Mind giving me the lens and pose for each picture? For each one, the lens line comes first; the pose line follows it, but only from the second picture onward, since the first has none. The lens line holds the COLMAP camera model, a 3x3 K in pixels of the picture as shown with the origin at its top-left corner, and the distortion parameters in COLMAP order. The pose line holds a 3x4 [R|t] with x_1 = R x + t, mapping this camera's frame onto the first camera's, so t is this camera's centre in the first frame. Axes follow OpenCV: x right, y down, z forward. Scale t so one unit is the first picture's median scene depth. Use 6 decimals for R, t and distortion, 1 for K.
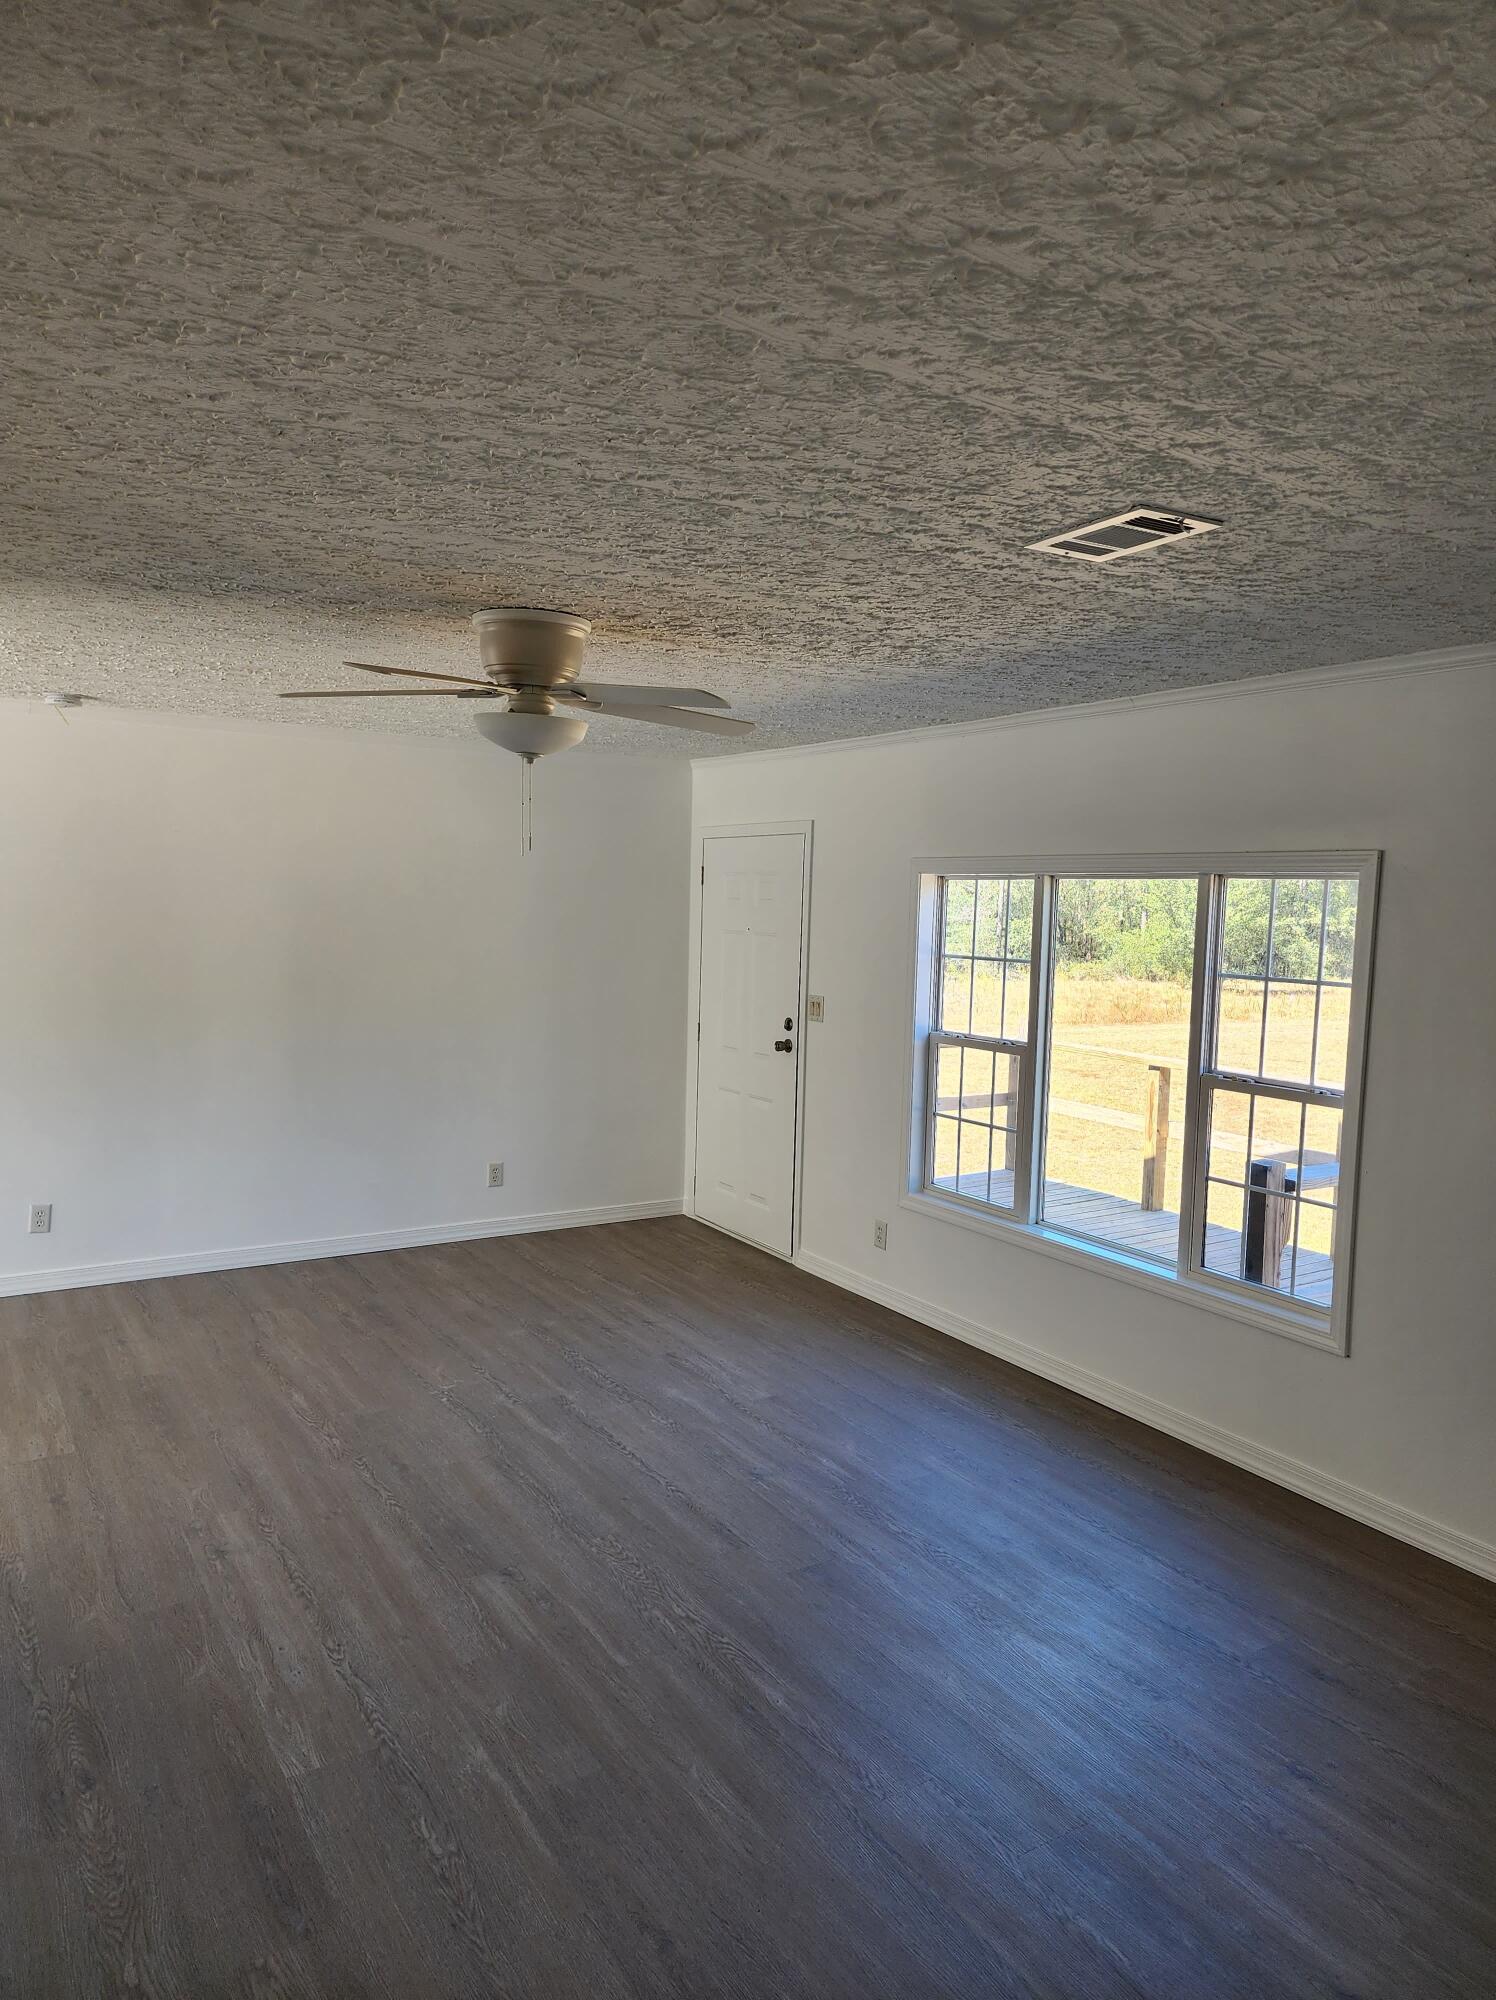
lens RADIAL K [[1344.5, 0, 751.3], [0, 1344.5, 1028.0], [0, 0, 1]] dist [0.075455, -0.078803]
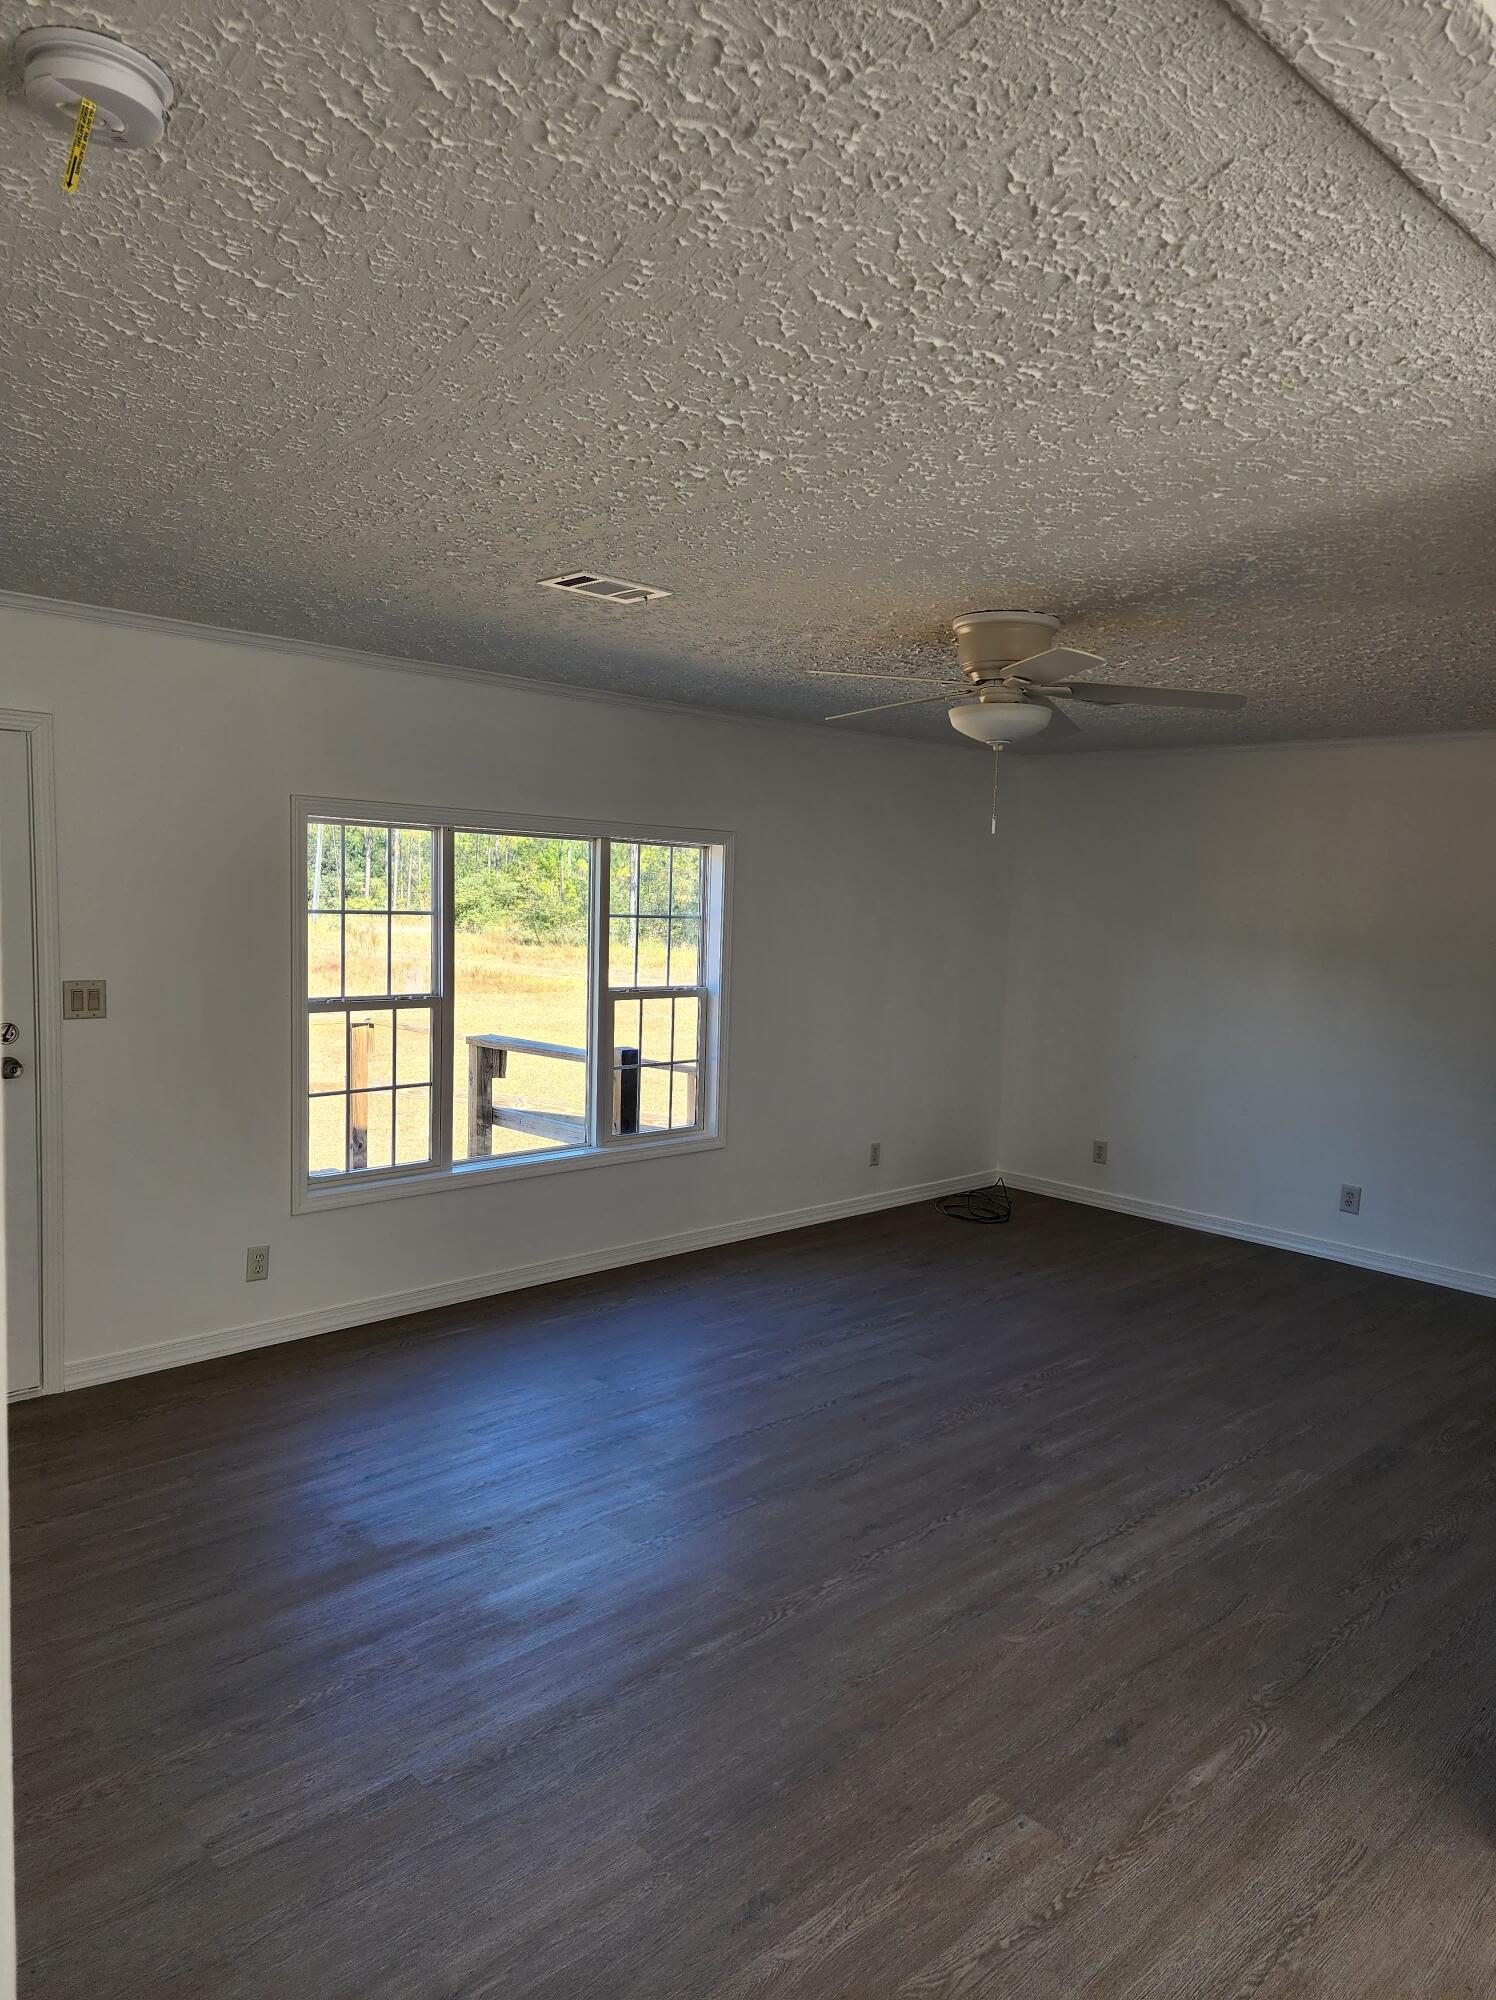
lens RADIAL K [[1344.5, 0, 751.3], [0, 1344.5, 1028.0], [0, 0, 1]] dist [0.075455, -0.078803]
pose [[-0.210762, -0.133566, 0.968369, -1.053648], [0.055091, 0.987424, 0.148185, -0.127600], [-0.975984, 0.084580, -0.200753, 1.238731]]
